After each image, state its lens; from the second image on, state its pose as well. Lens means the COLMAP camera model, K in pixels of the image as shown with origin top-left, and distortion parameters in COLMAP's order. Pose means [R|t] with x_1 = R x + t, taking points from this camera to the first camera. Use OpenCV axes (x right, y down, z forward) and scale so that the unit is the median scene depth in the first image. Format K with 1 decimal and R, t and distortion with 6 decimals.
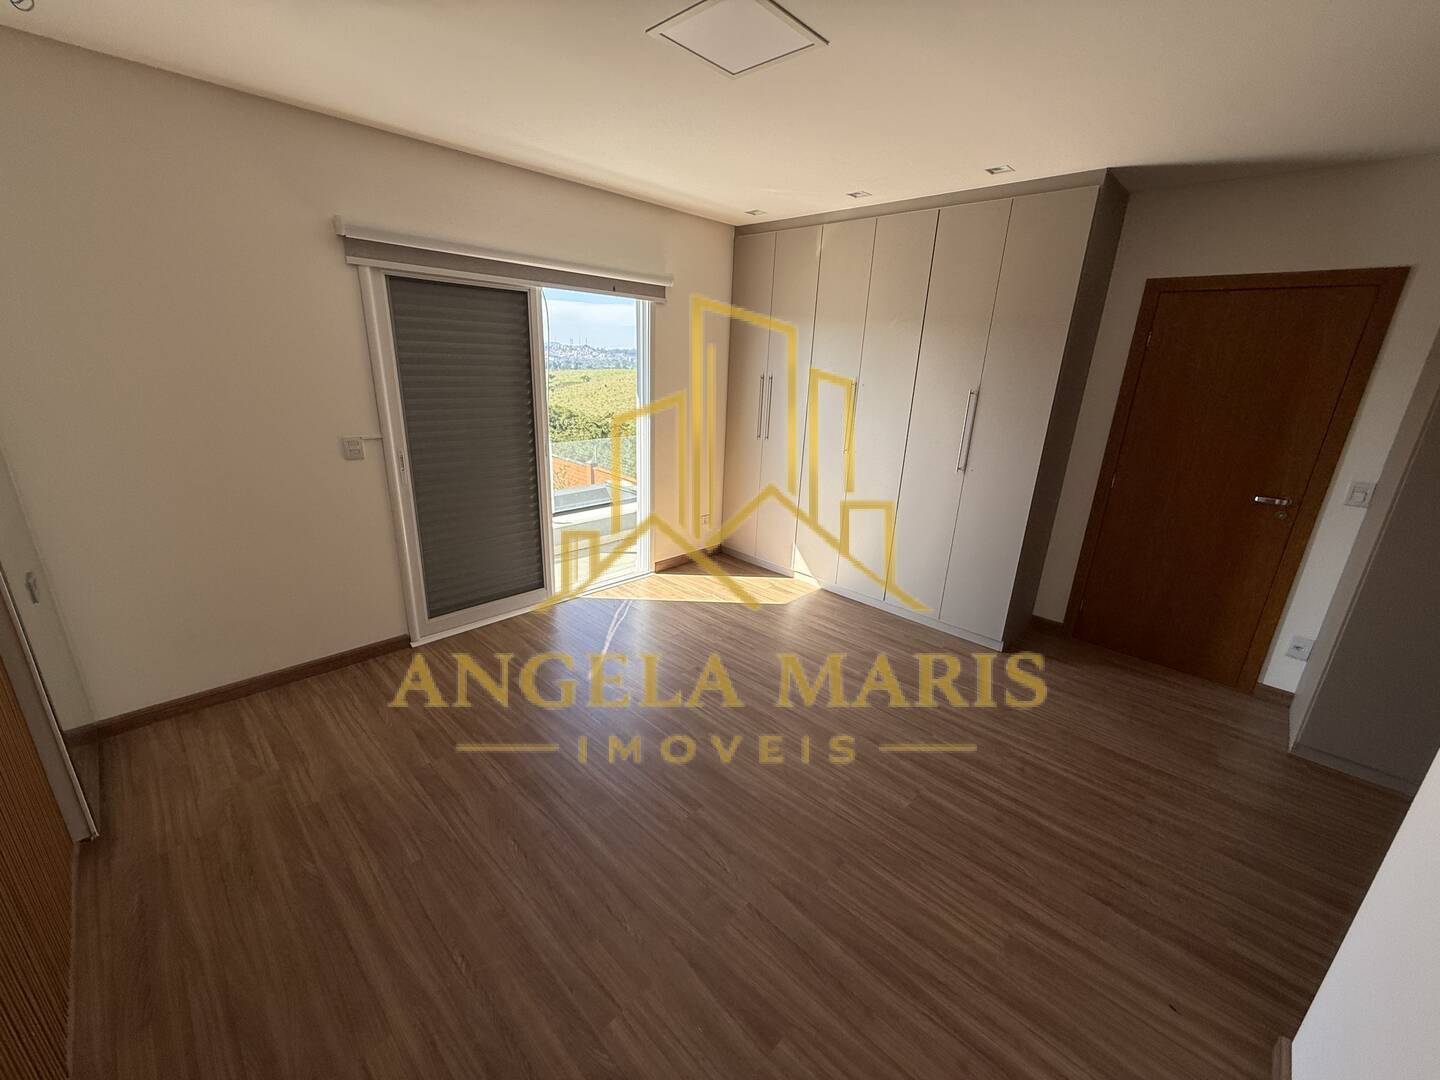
lens RADIAL K [[574.1, 0, 715.2], [0, 574.1, 541.2], [0, 0, 1]] dist [0.000603, 0.000213]
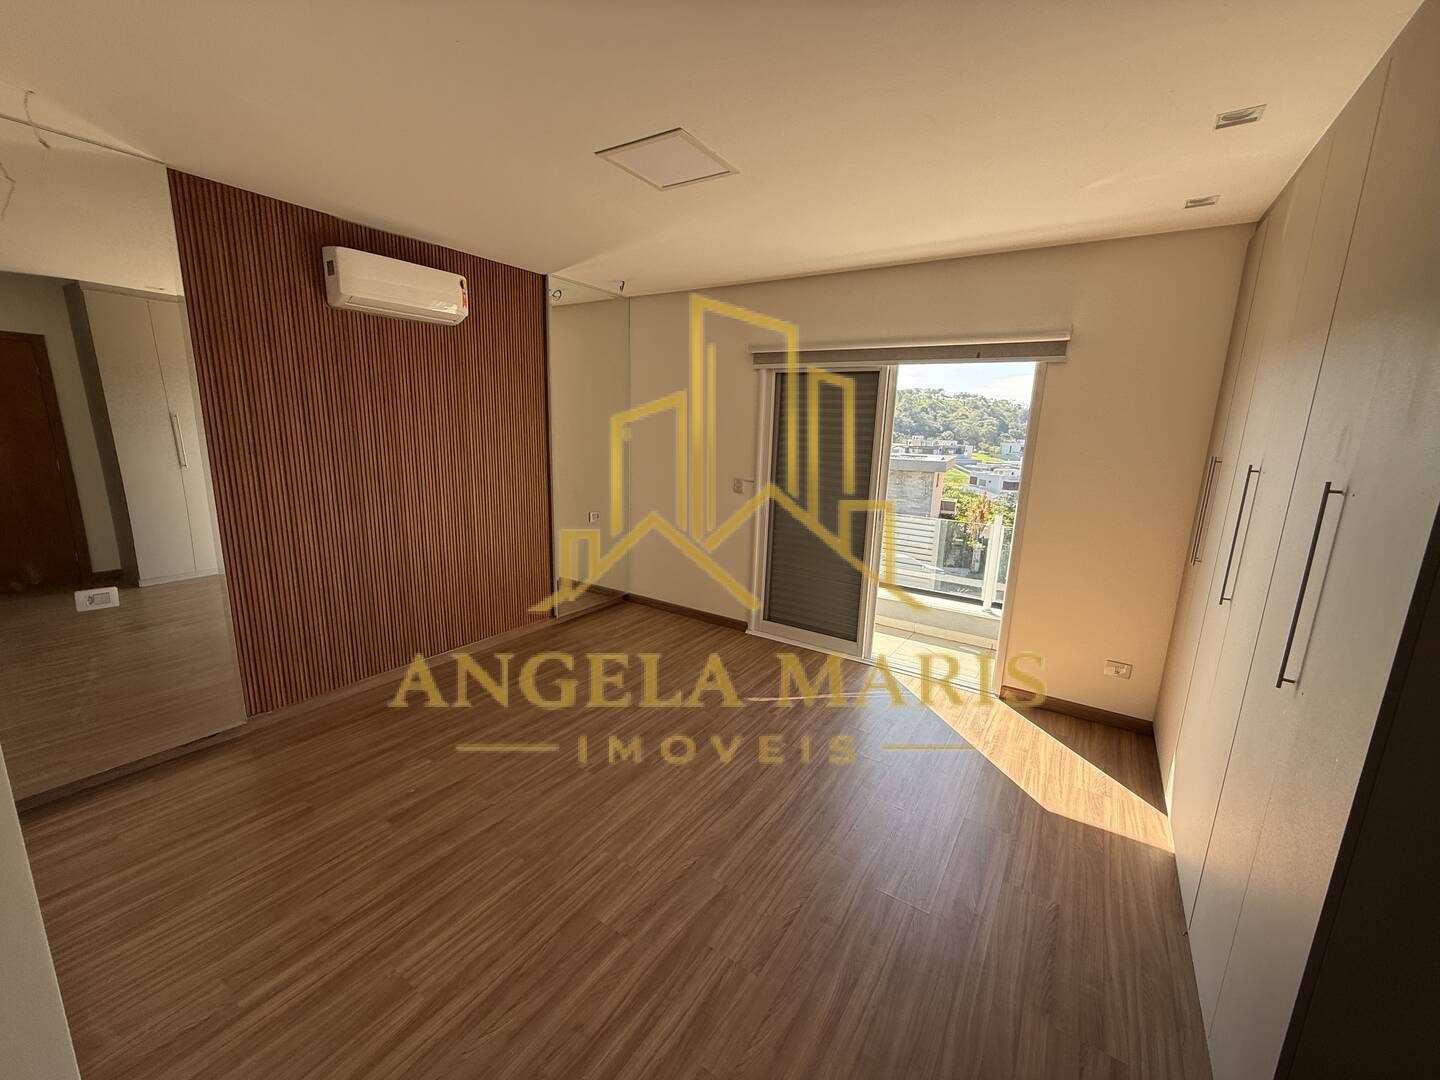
lens RADIAL K [[574.1, 0, 717.9], [0, 574.1, 541.7], [0, 0, 1]] dist [0.000603, 0.000213]
pose [[0.189575, 0.168009, -0.967385, 1.131339], [-0.323362, 0.940971, 0.100054, -0.204840], [0.927091, 0.293848, 0.232712, 0.838025]]
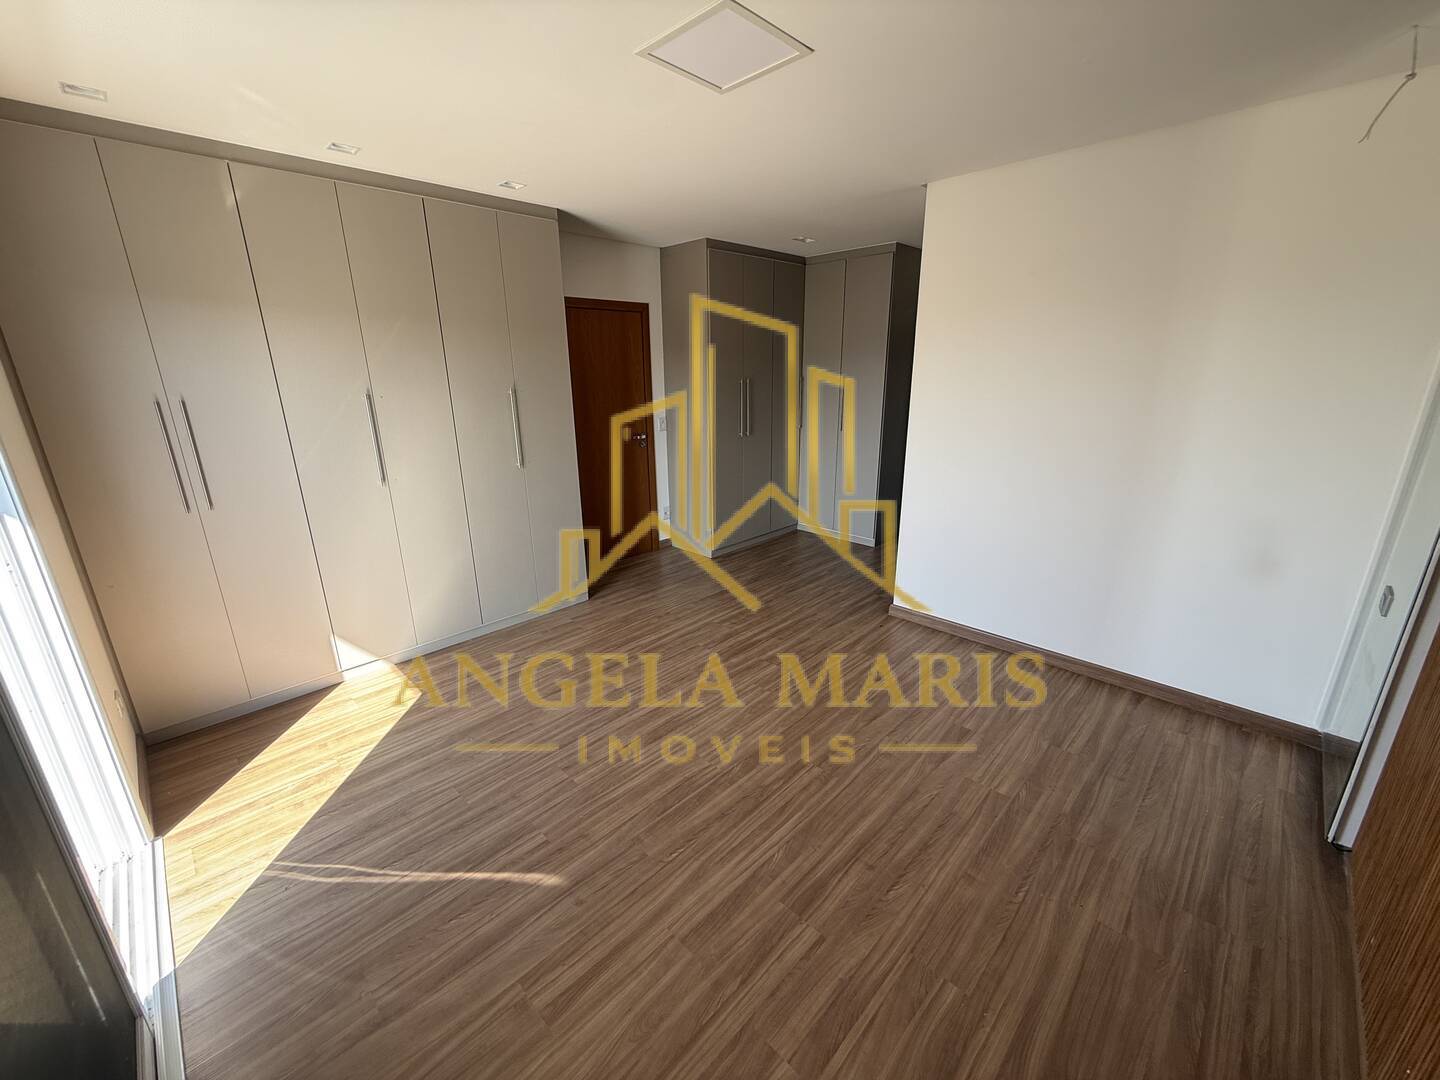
lens RADIAL K [[574.1, 0, 719.7], [0, 574.1, 540.8], [0, 0, 1]] dist [0.000603, 0.000213]
pose [[0.004351, -0.330831, 0.943680, -0.967709], [0.321371, 0.894091, 0.311965, -0.333139], [-0.946943, 0.301914, 0.110210, 0.921785]]
